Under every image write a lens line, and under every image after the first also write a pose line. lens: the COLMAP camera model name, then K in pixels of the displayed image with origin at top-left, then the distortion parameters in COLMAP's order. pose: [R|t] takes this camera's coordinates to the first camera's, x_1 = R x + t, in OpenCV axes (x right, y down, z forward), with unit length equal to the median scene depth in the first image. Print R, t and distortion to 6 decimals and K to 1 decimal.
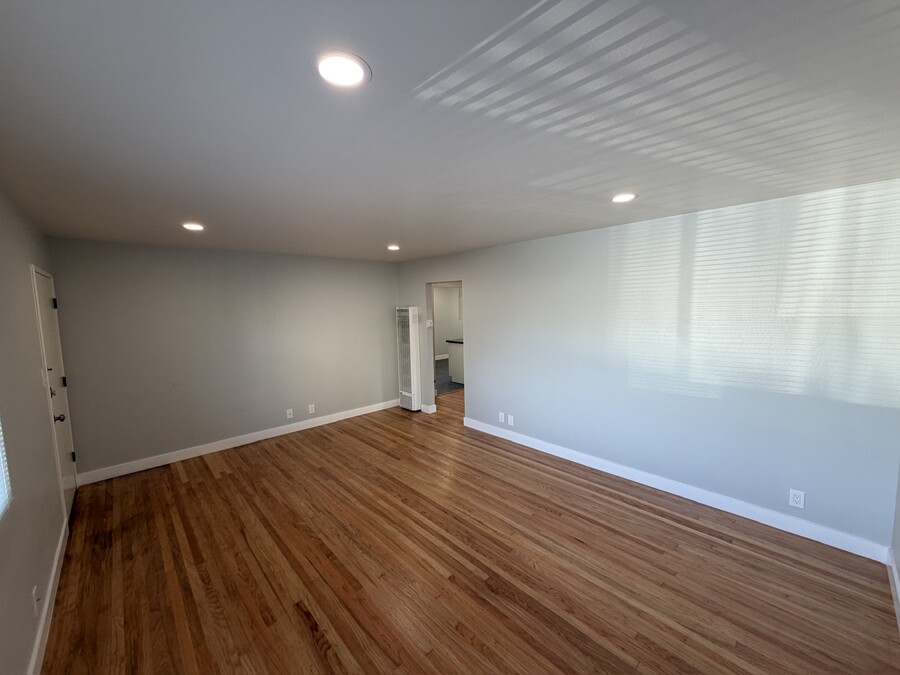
lens RADIAL K [[359.0, 0, 452.3], [0, 359.0, 336.6], [0, 0, 1]] dist [-0.002039, 0.000056]
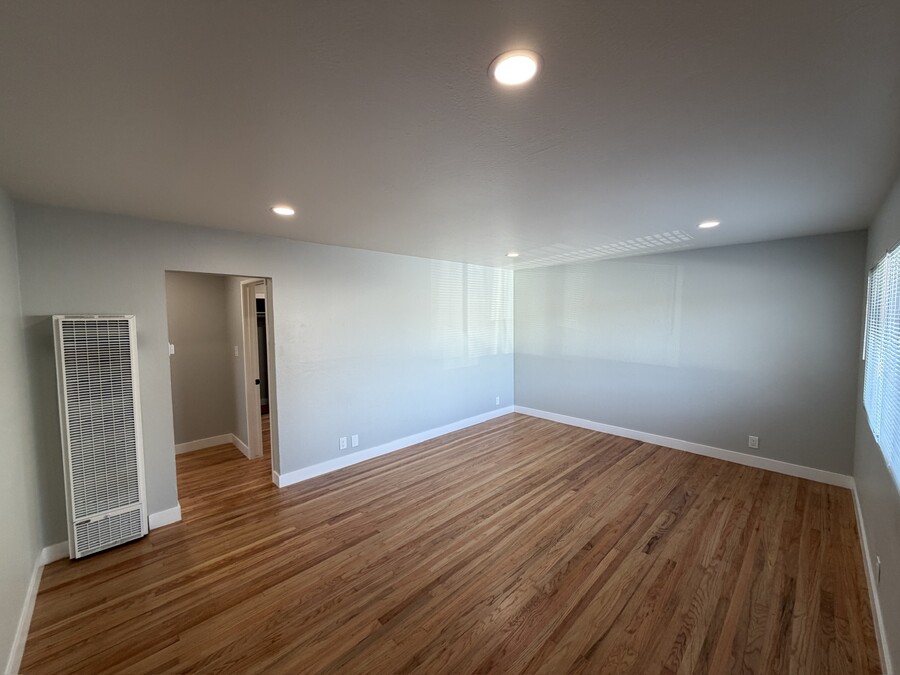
lens RADIAL K [[359.0, 0, 452.3], [0, 359.0, 336.6], [0, 0, 1]] dist [-0.002039, 0.000056]
pose [[-0.020436, -0.036464, 0.999126, -1.080959], [0.102353, 0.994008, 0.038370, -0.055900], [-0.994538, 0.103048, -0.016581, 1.083547]]
